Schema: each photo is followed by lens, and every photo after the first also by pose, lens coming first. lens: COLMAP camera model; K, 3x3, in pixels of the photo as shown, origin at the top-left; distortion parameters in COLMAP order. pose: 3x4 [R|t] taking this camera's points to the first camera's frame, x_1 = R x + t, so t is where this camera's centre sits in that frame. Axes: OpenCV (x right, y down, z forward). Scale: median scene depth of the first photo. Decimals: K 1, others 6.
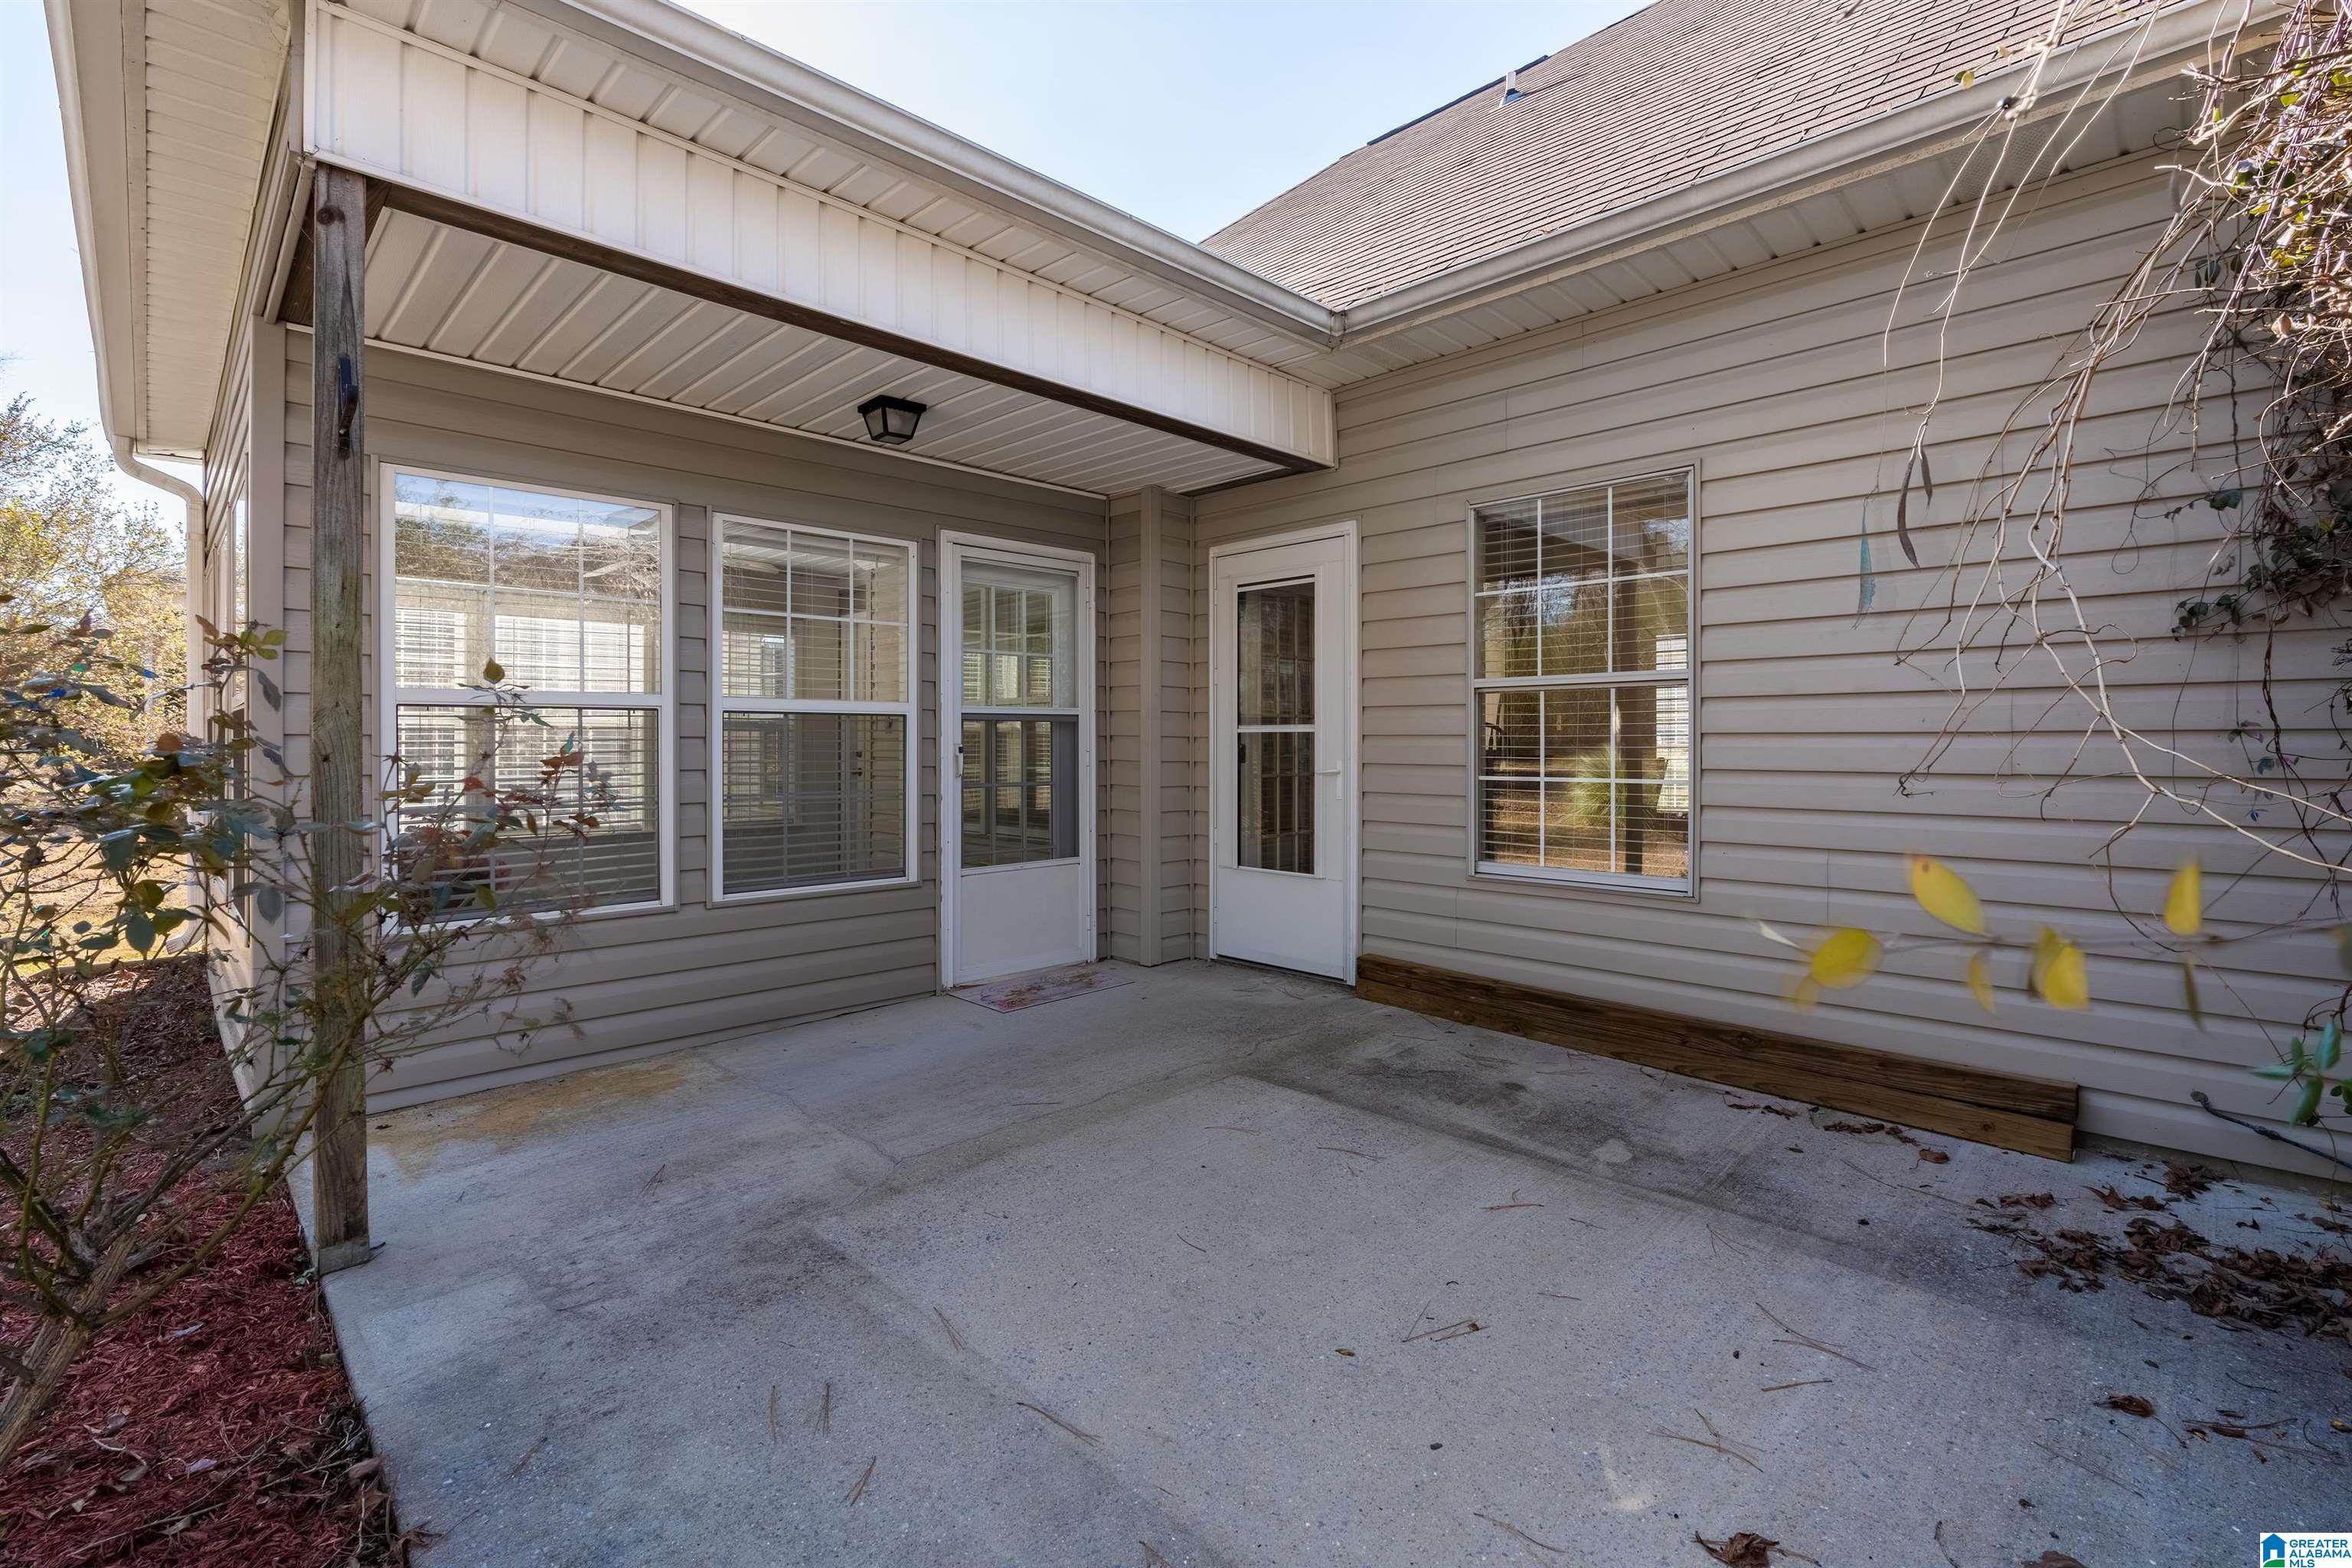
lens RADIAL K [[1059.1, 0, 1171.6], [0, 1059.1, 760.5], [0, 0, 1]] dist [-0.000624, 0.000043]
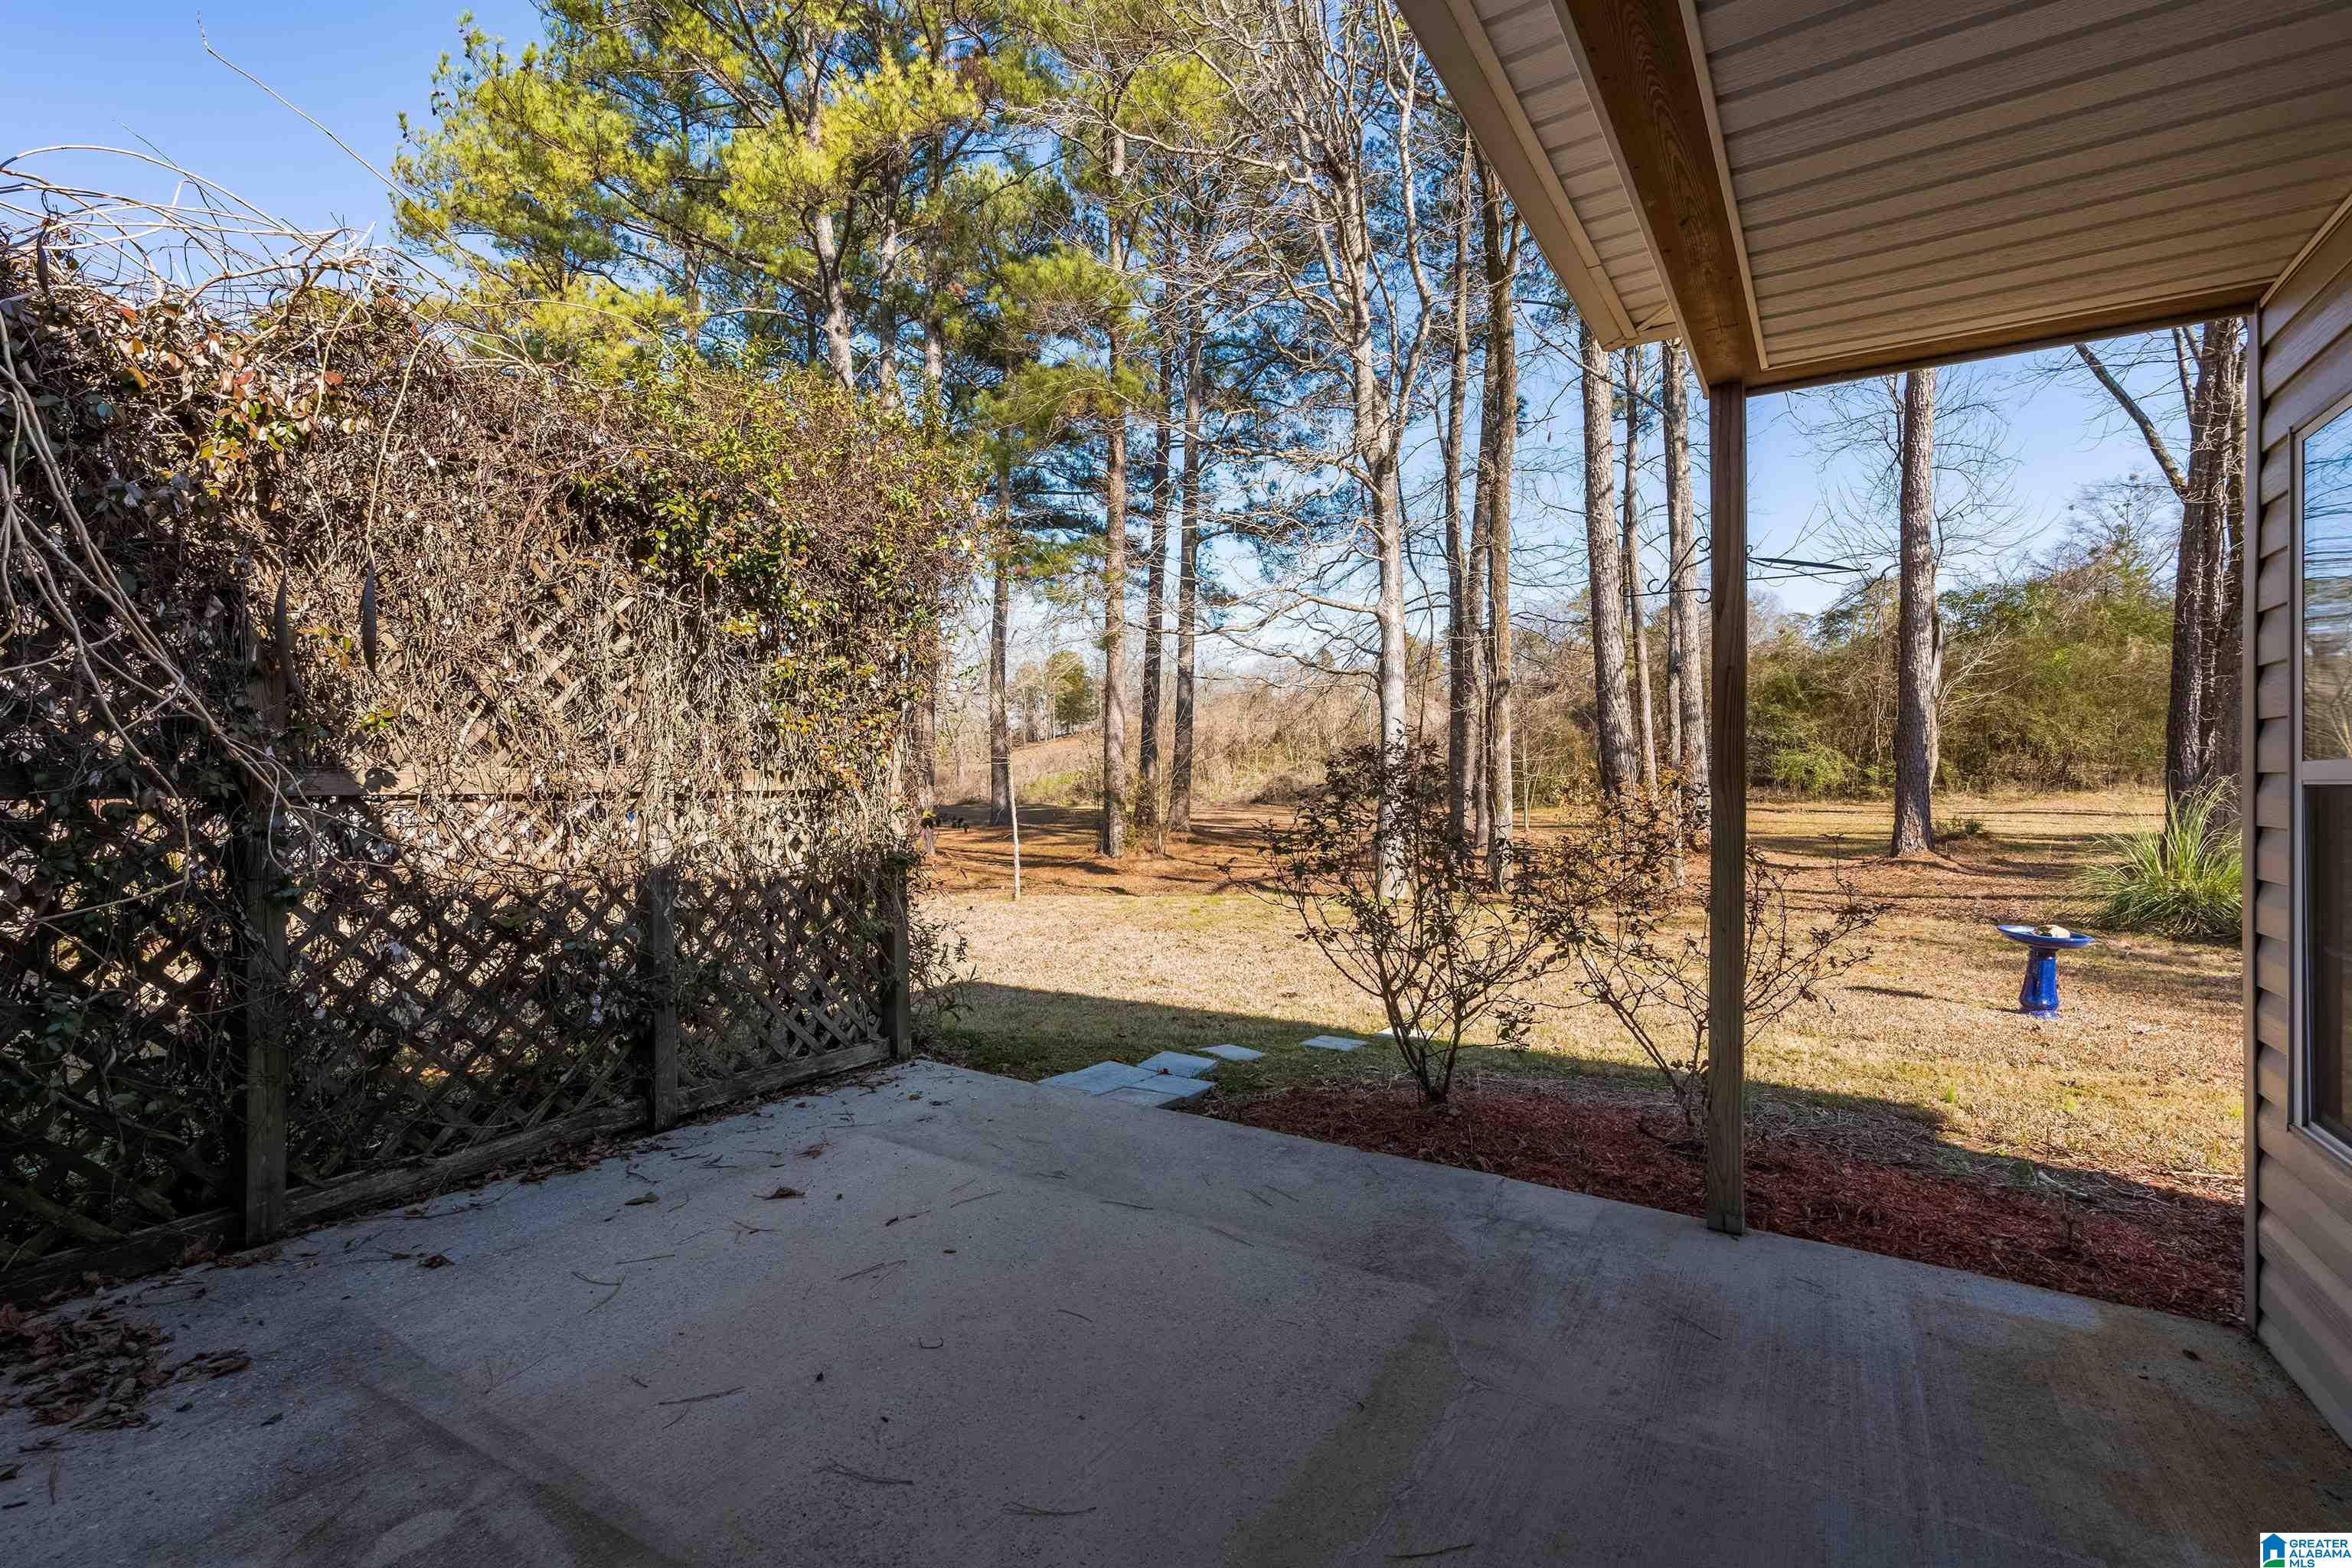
lens RADIAL K [[1059.1, 0, 1170.8], [0, 1059.1, 779.0], [0, 0, 1]] dist [-0.000624, 0.000043]
pose [[-0.975856, -0.002387, -0.218402, 0.143838], [-0.005630, 0.999883, 0.014227, -0.079524], [0.218342, 0.015113, -0.975755, 1.886918]]
